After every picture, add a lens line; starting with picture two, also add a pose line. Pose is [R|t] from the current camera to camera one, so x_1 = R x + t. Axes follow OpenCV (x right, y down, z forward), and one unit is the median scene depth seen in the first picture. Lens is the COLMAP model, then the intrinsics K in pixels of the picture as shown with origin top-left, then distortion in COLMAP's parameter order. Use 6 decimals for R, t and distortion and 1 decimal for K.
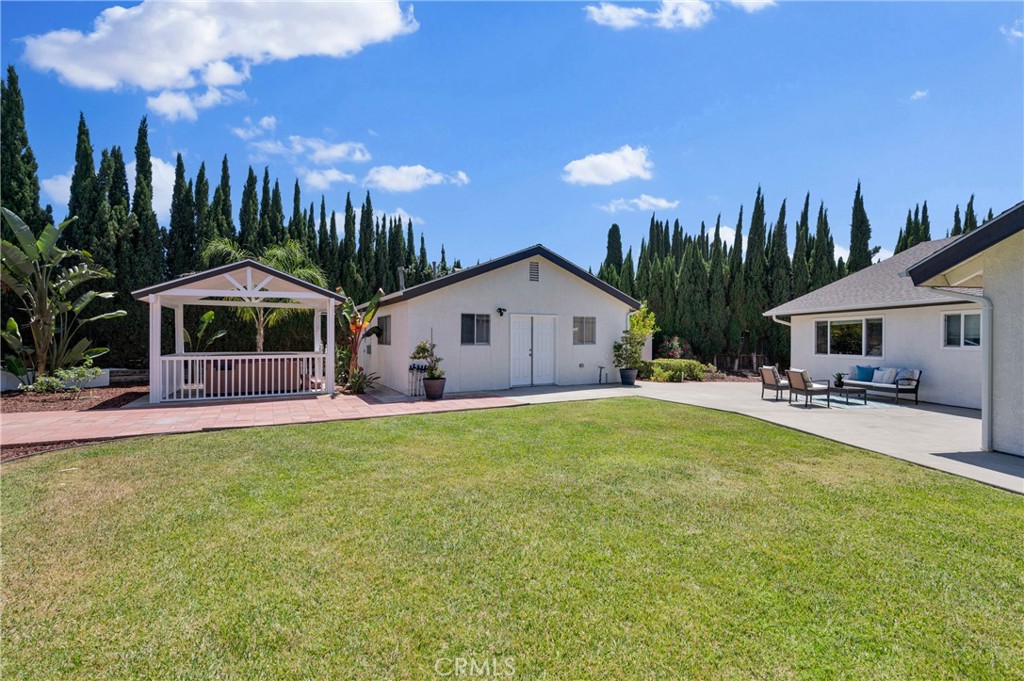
lens RADIAL K [[452.5, 0, 515.0], [0, 452.5, 342.9], [0, 0, 1]] dist [0.001275, -0.000614]
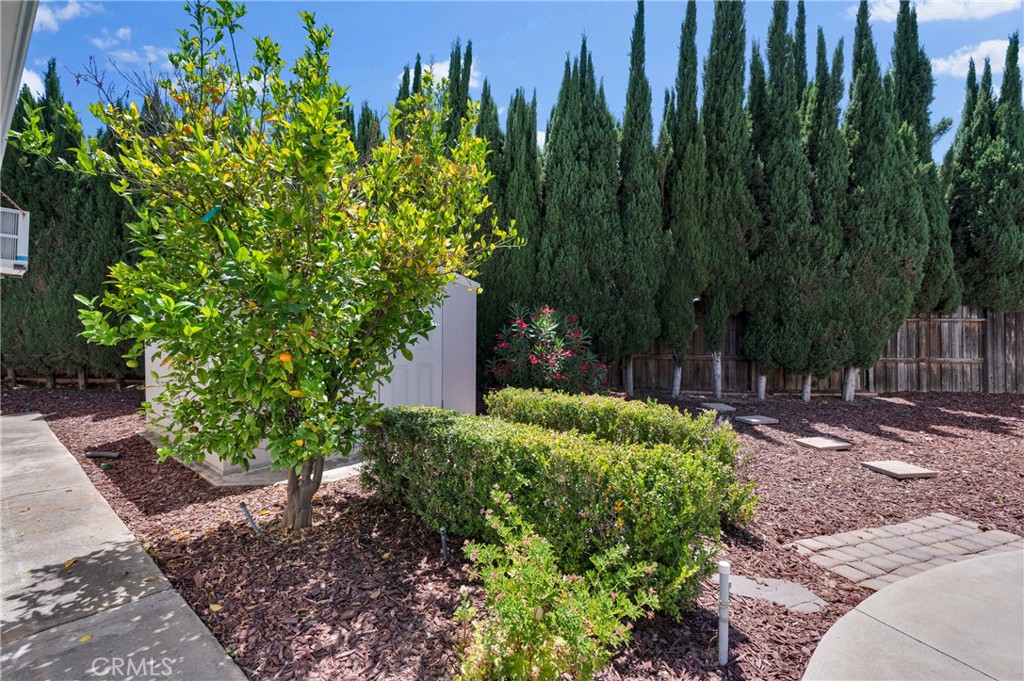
lens RADIAL K [[452.5, 0, 515.0], [0, 452.5, 342.9], [0, 0, 1]] dist [0.001275, -0.000614]
pose [[0.930966, -0.005822, 0.365060, 0.321812], [-0.003862, 0.999660, 0.025792, 0.006481], [-0.365086, -0.025421, 0.930627, 1.054276]]
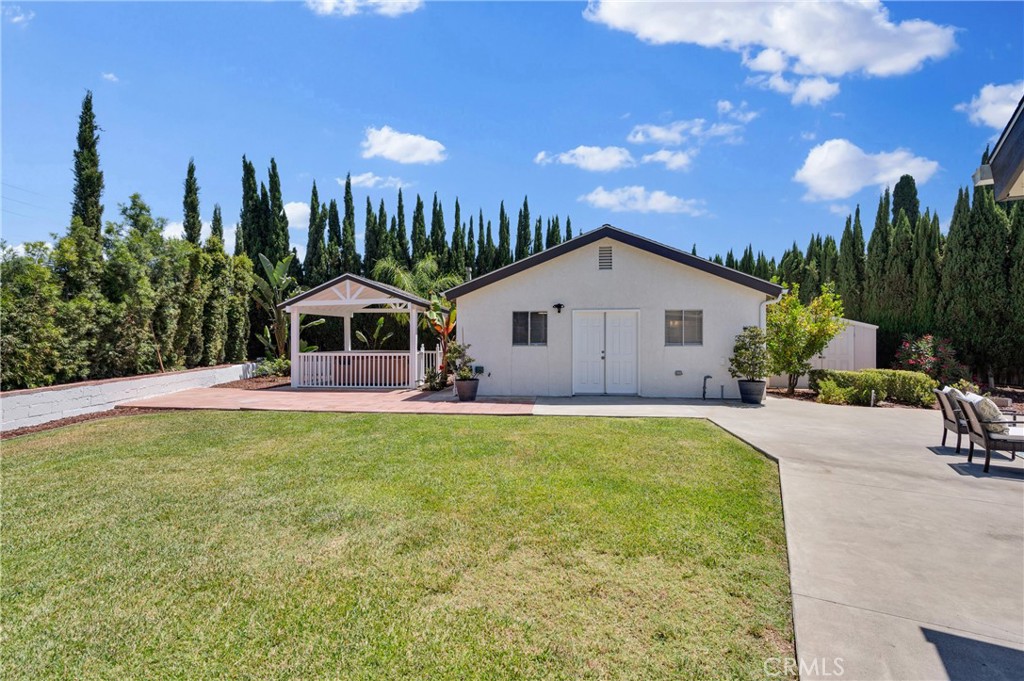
lens RADIAL K [[452.5, 0, 515.0], [0, 452.5, 342.9], [0, 0, 1]] dist [0.001275, -0.000614]
pose [[0.814569, 0.002512, -0.580062, 0.380728], [-0.003703, 0.999993, -0.000870, 0.000191], [0.580055, 0.002856, 0.814572, 0.216731]]
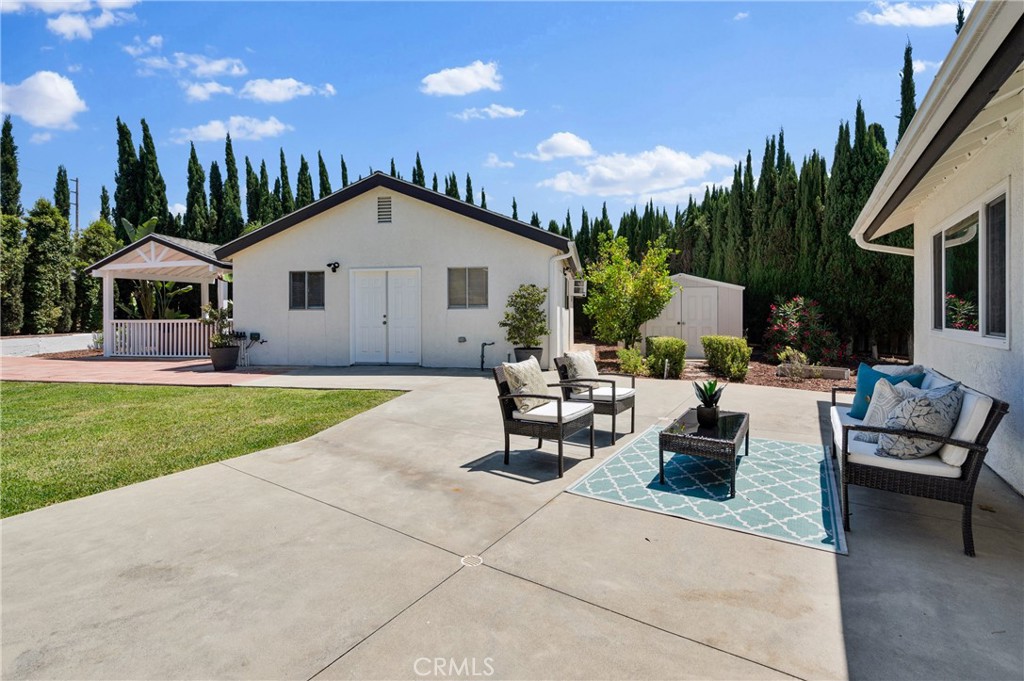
lens RADIAL K [[460.5, 0, 514.6], [0, 460.5, 317.1], [0, 0, 1]] dist [-0.002151, 0.000078]
pose [[0.779140, 0.000901, -0.626850, 0.660493], [-0.000505, 1.000000, 0.000811, 0.016144], [0.626850, -0.000315, 0.779140, 0.533772]]
